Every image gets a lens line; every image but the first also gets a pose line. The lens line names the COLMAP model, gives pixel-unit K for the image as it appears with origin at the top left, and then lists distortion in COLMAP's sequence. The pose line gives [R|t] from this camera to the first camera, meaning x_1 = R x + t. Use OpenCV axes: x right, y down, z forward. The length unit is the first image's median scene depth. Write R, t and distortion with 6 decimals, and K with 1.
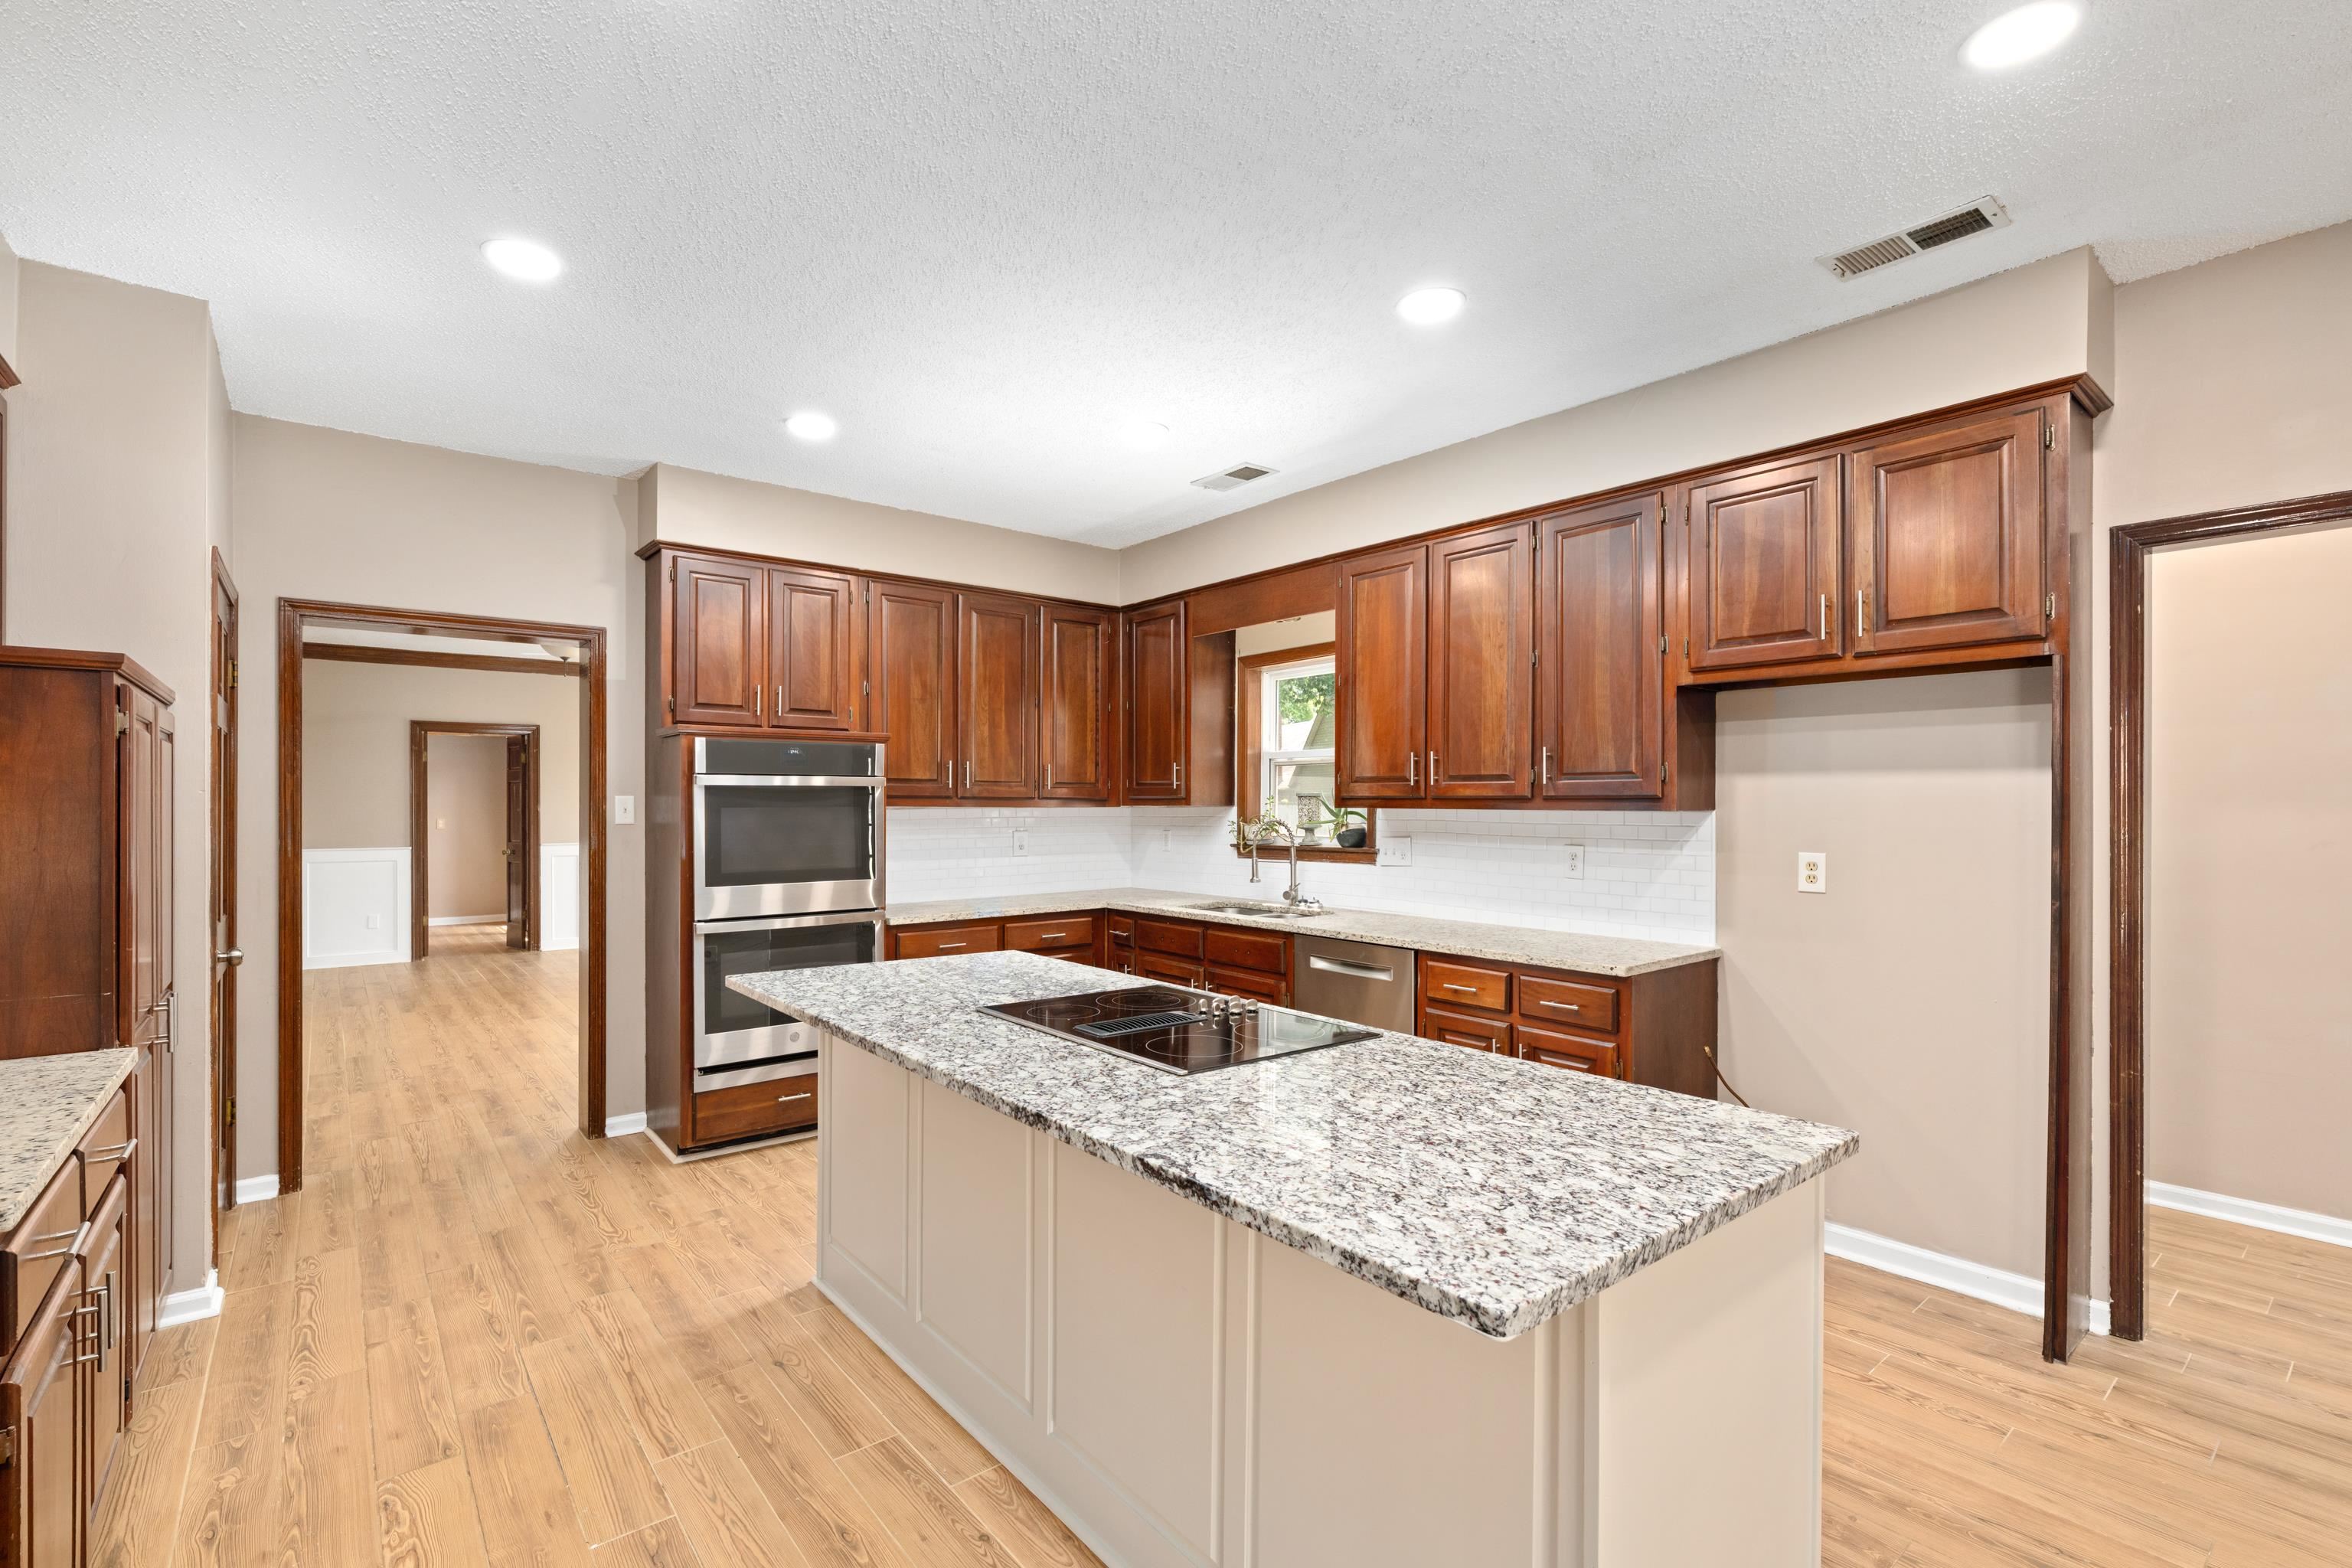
lens RADIAL K [[1054.5, 0, 1176.6], [0, 1054.5, 795.8], [0, 0, 1]] dist [-0.001835, 0.000109]
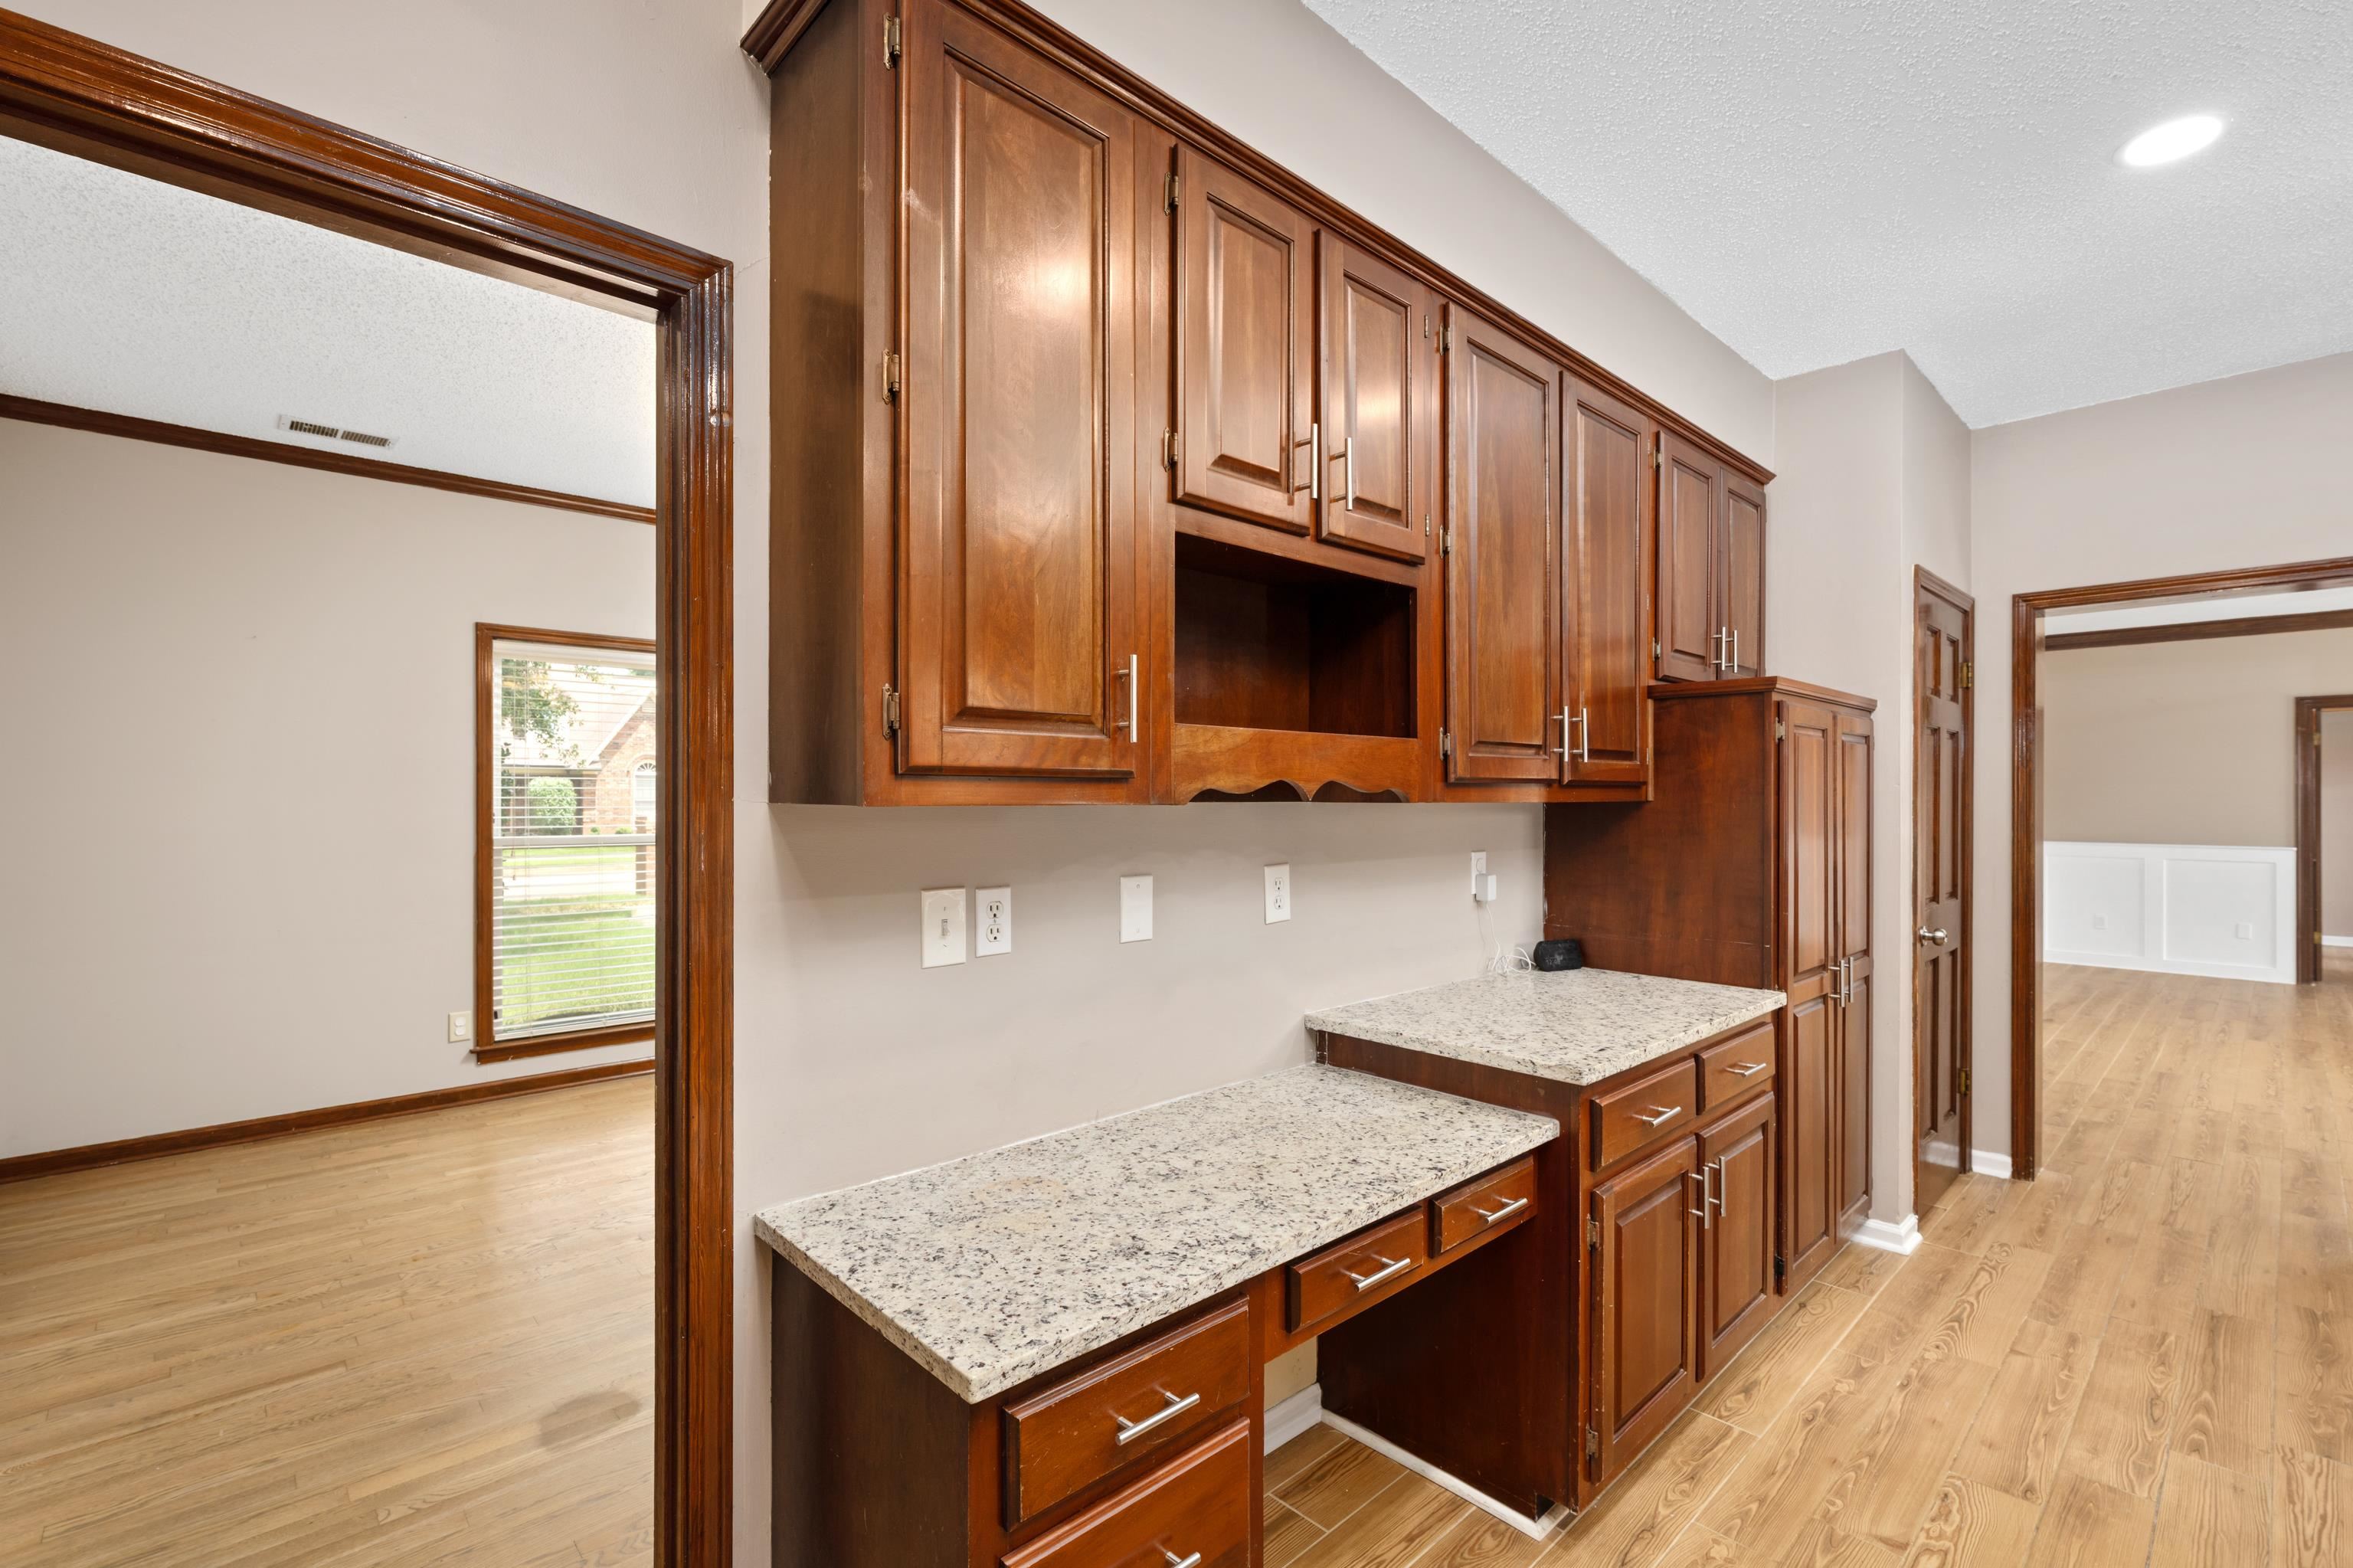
lens RADIAL K [[1055.0, 0, 1177.1], [0, 1055.0, 795.8], [0, 0, 1]] dist [-0.001835, 0.000109]
pose [[0.069364, 0.001042, -0.997591, 0.162645], [0.006595, 0.999977, 0.001503, -0.000106], [0.997570, -0.006683, 0.069356, 0.168290]]
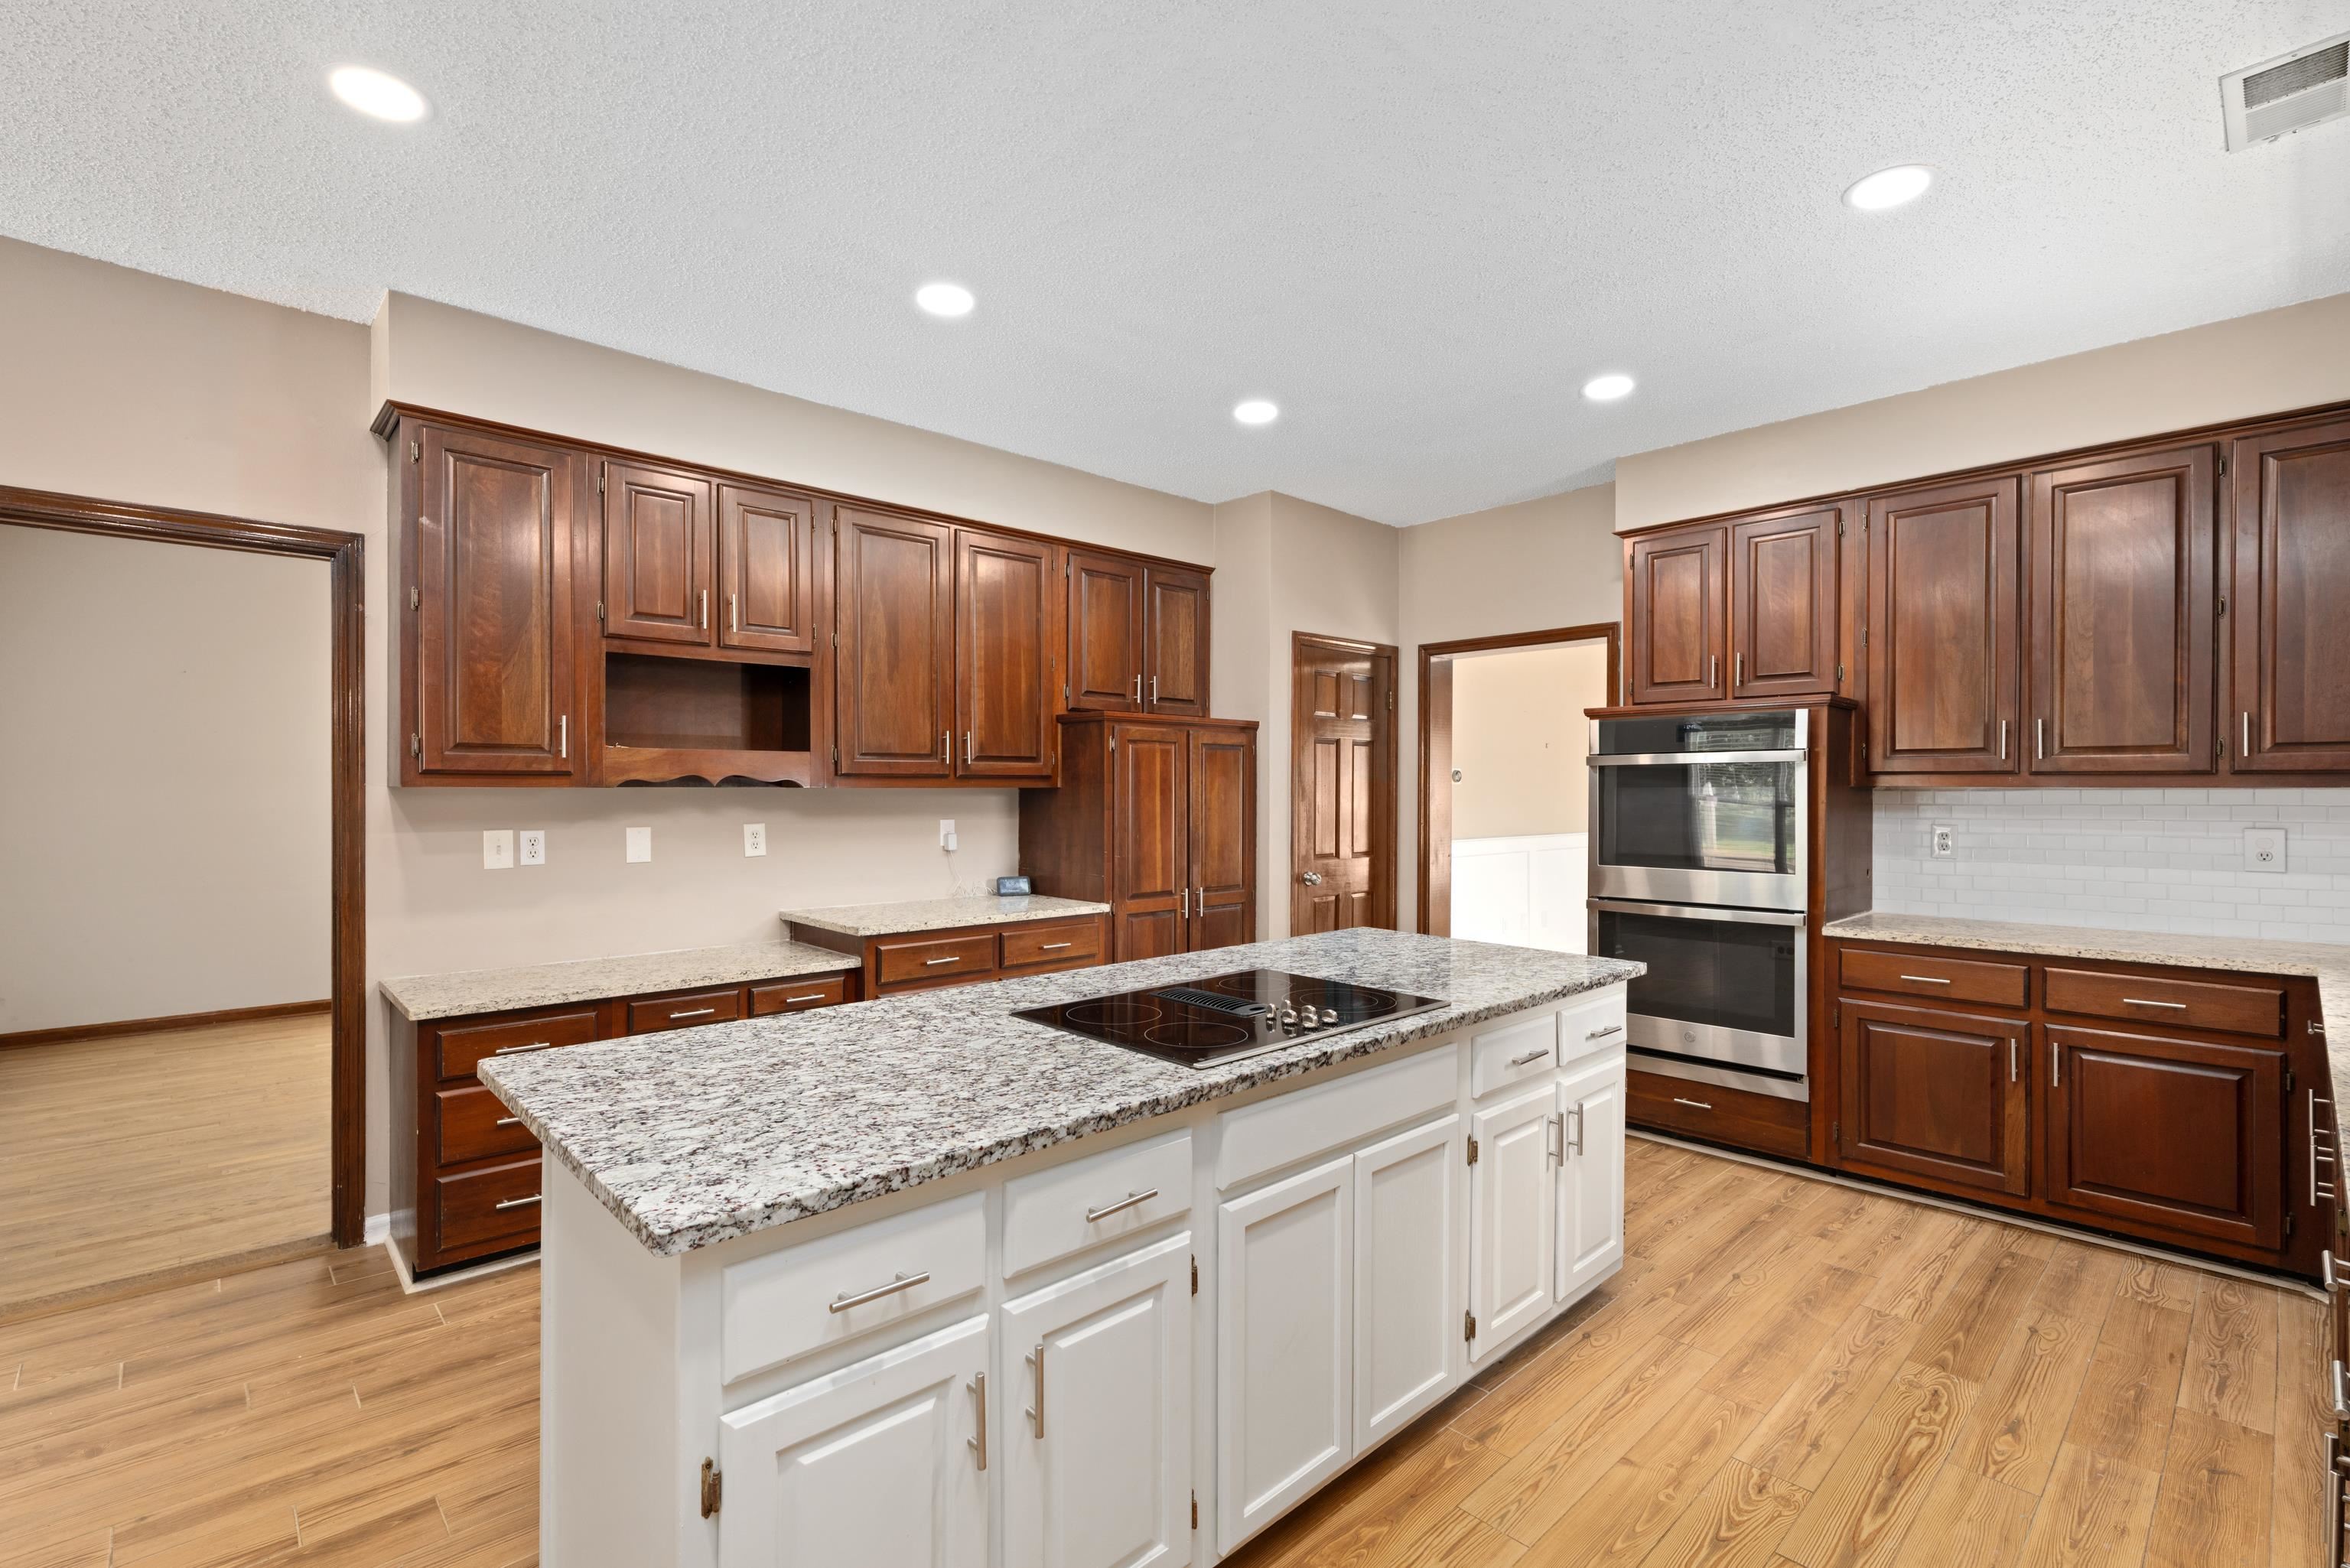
lens RADIAL K [[1069.1, 0, 1197.8], [0, 1069.1, 791.4], [0, 0, 1]] dist [0.000709, 0.000054]
pose [[0.076327, 0.002107, -0.997081, 1.130768], [0.007552, 0.999968, 0.002691, 0.017745], [0.997054, -0.007735, 0.076309, 1.061226]]
